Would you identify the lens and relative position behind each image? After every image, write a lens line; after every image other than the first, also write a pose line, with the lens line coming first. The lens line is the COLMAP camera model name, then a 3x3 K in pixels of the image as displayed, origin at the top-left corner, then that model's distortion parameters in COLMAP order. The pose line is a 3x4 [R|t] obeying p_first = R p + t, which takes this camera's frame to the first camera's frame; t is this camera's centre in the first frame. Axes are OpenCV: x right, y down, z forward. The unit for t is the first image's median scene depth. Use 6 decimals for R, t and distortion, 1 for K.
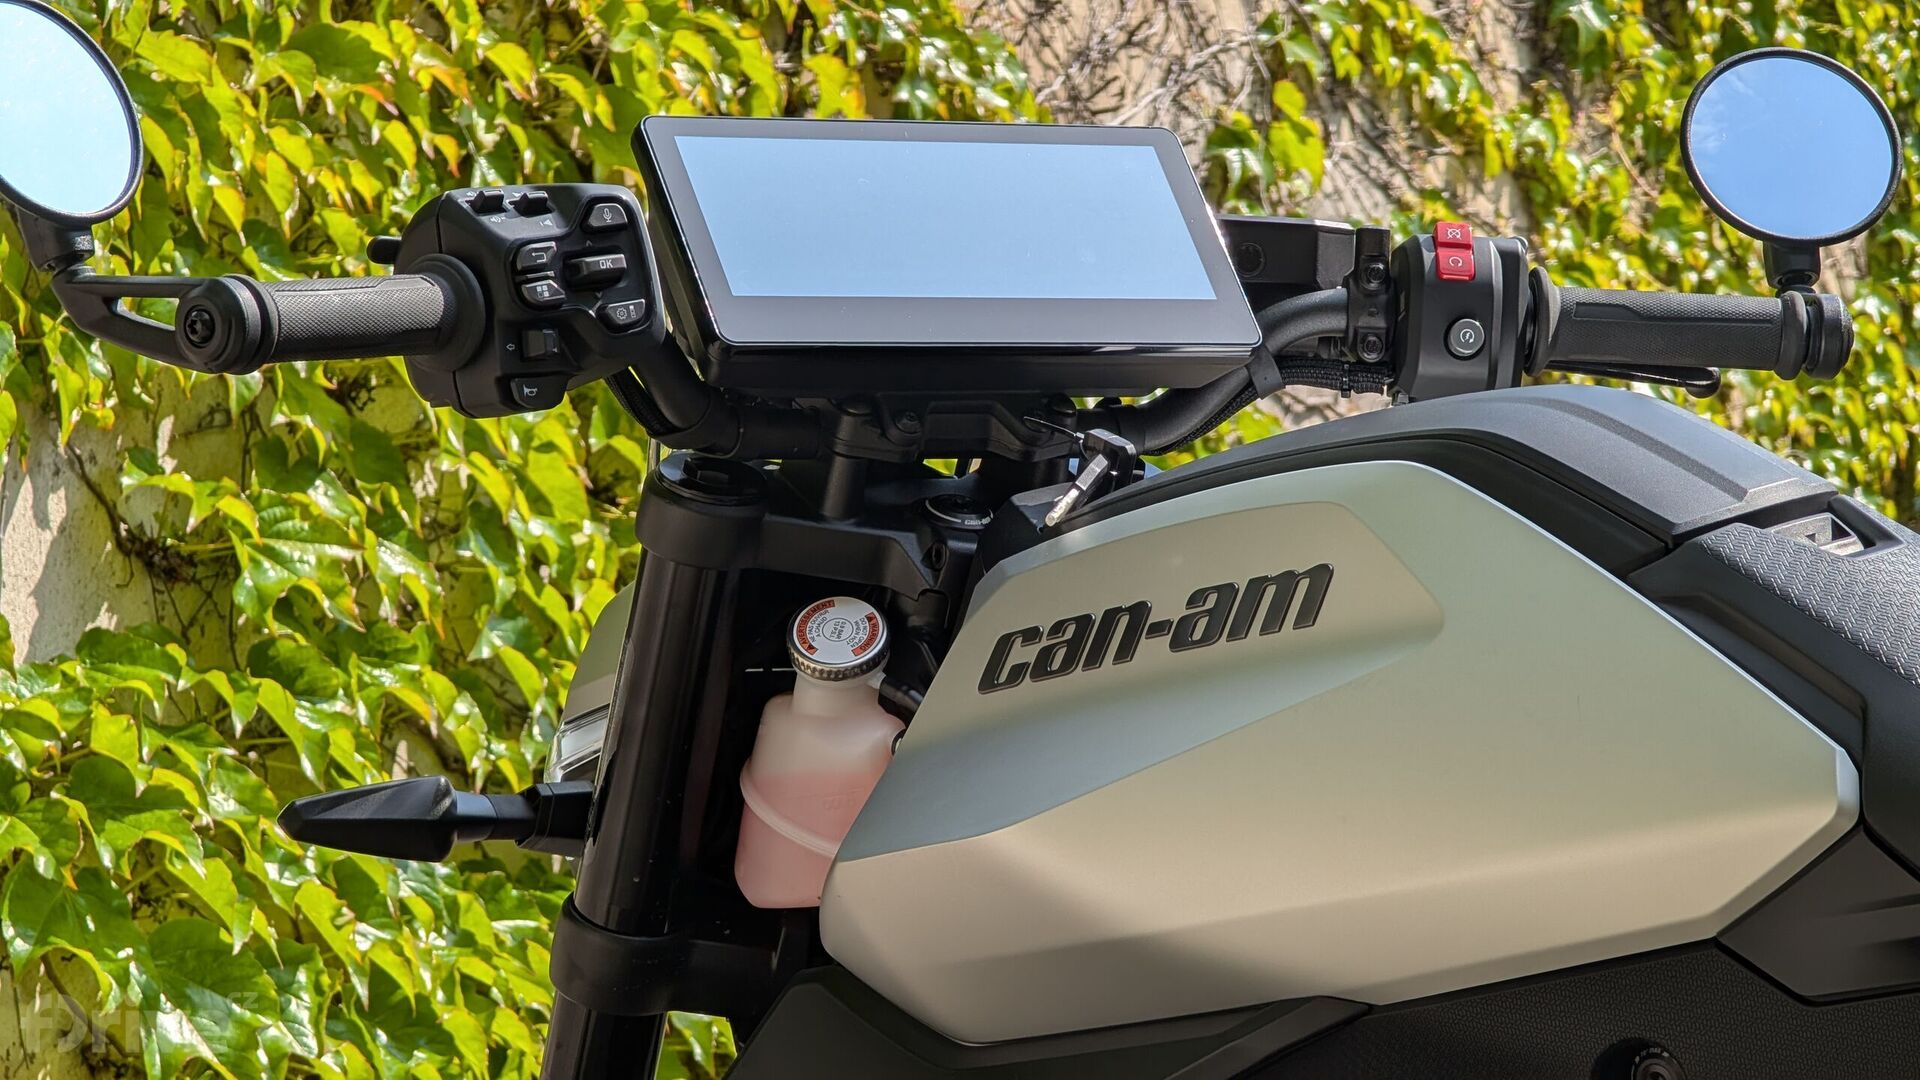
lens RADIAL K [[6804.5, 0, 960.0], [0, 6804.5, 540.0], [0, 0, 1]] dist [0.380148, 0.922590]
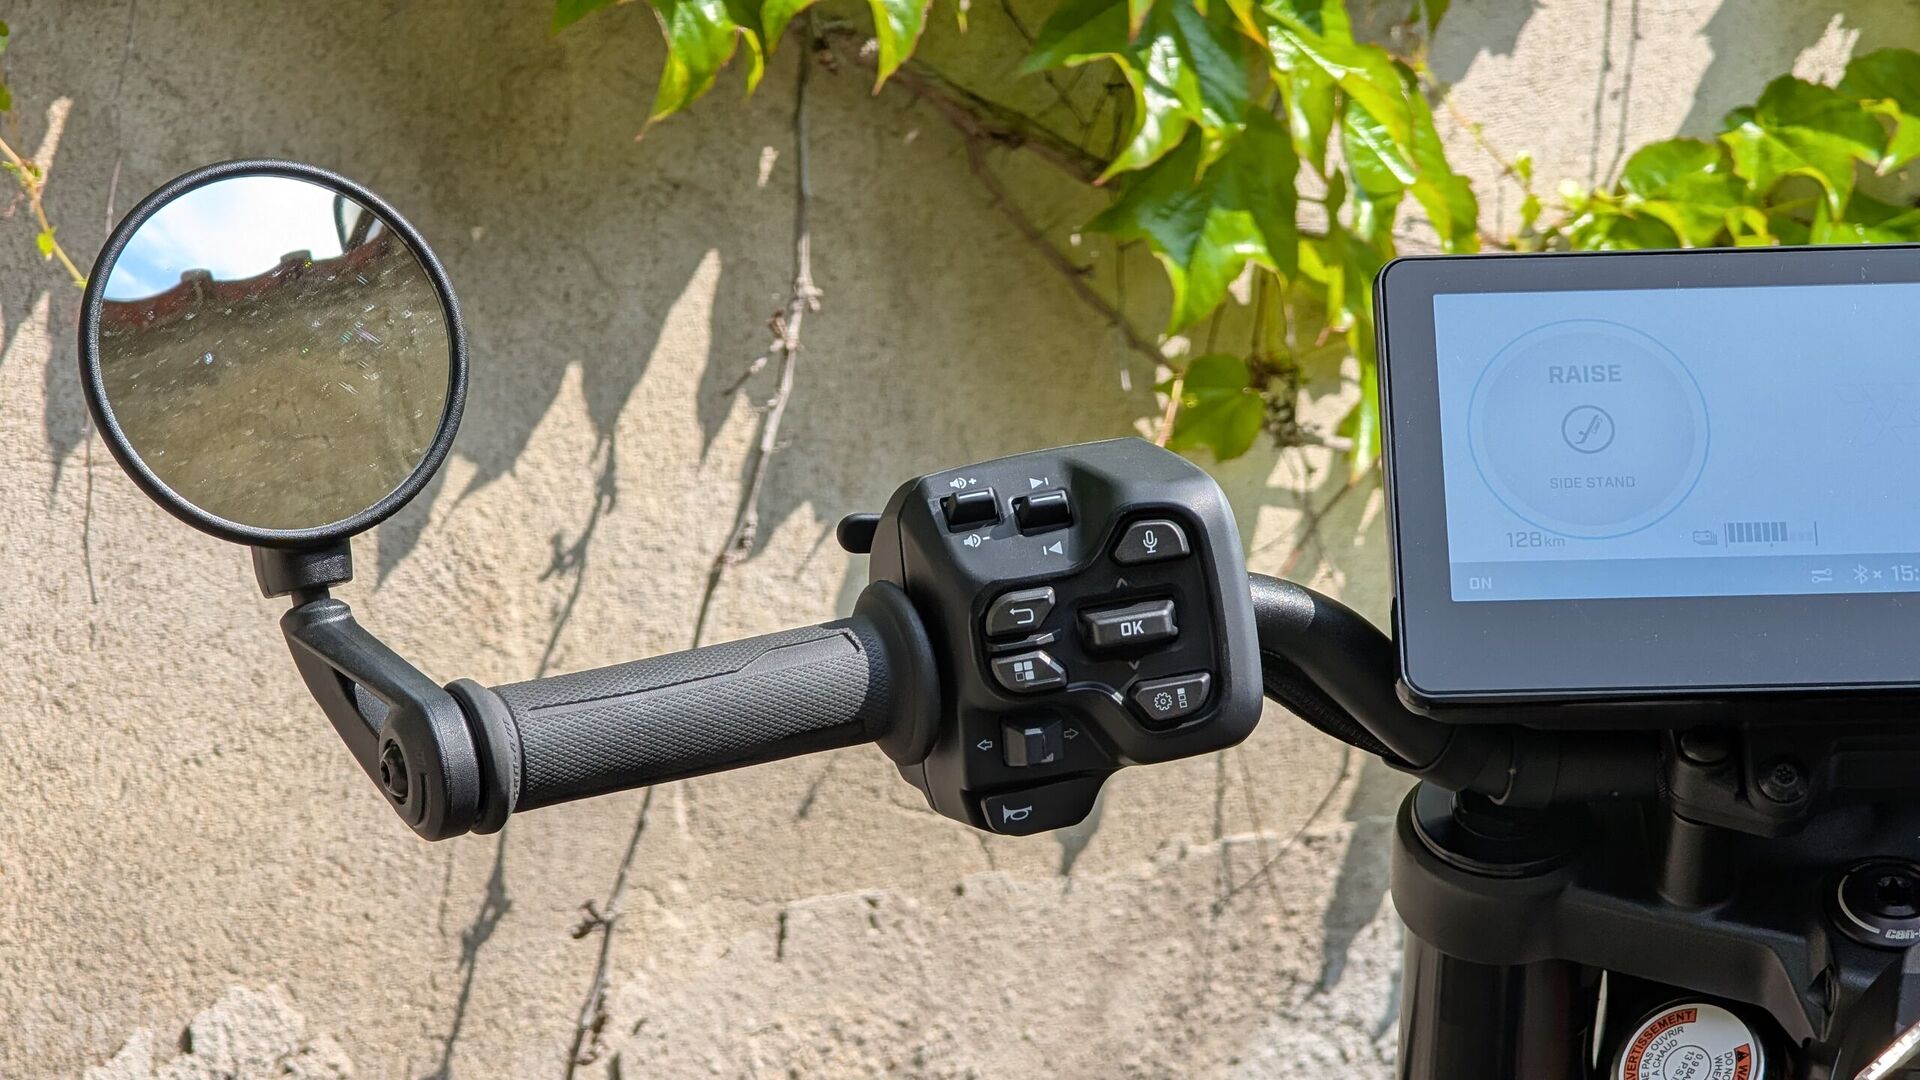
lens RADIAL K [[6775.0, 0, 929.3], [0, 6775.0, 530.7], [0, 0, 1]] dist [0.488870, -1.127697]
pose [[0.887113, 0.111430, -0.447900, 0.198028], [0.008885, 0.966117, 0.257950, -0.199114], [0.461468, -0.232810, 0.856065, 0.442755]]
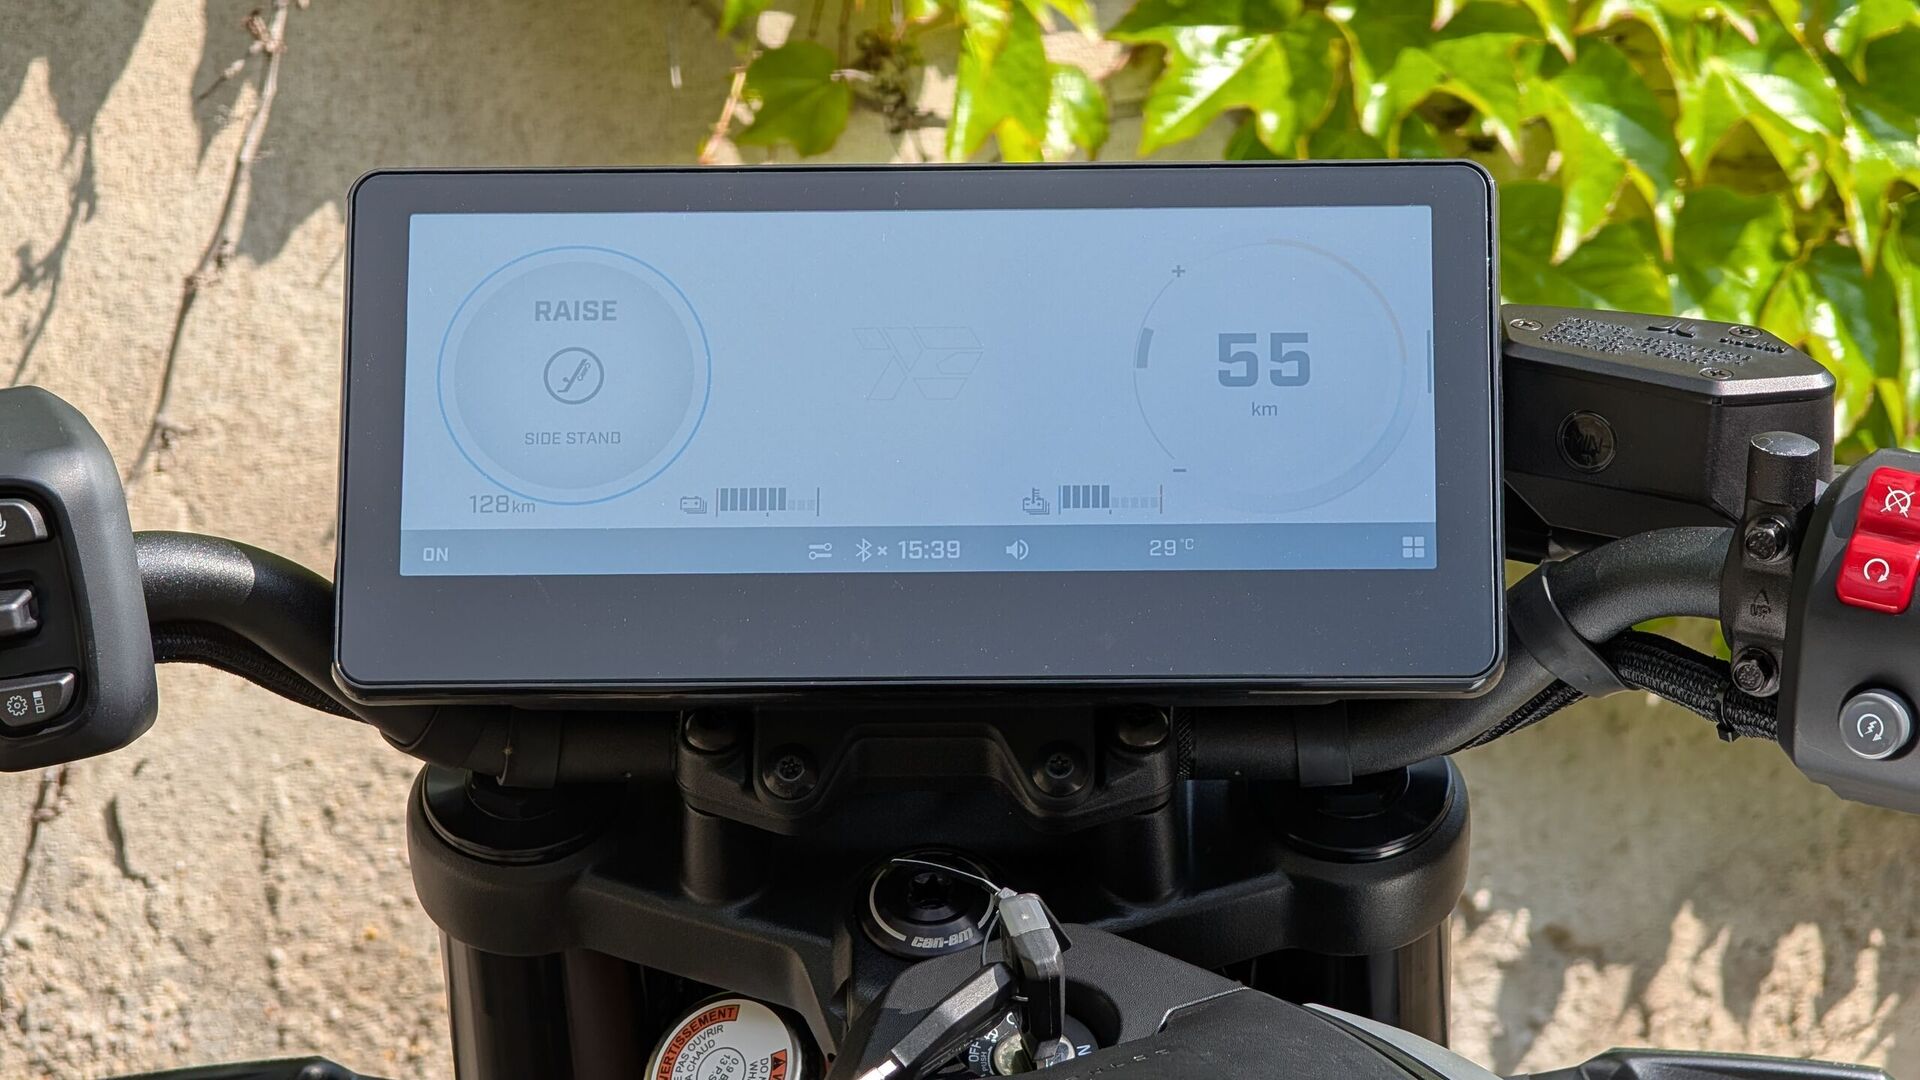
lens RADIAL K [[6804.5, 0, 960.0], [0, 6804.5, 540.0], [0, 0, 1]] dist [0.380148, 0.922590]
pose [[0.857106, 0.168742, -0.486719, 0.266633], [0.013302, 0.937264, 0.348366, -0.224865], [0.514968, -0.305061, 0.801090, 0.577291]]
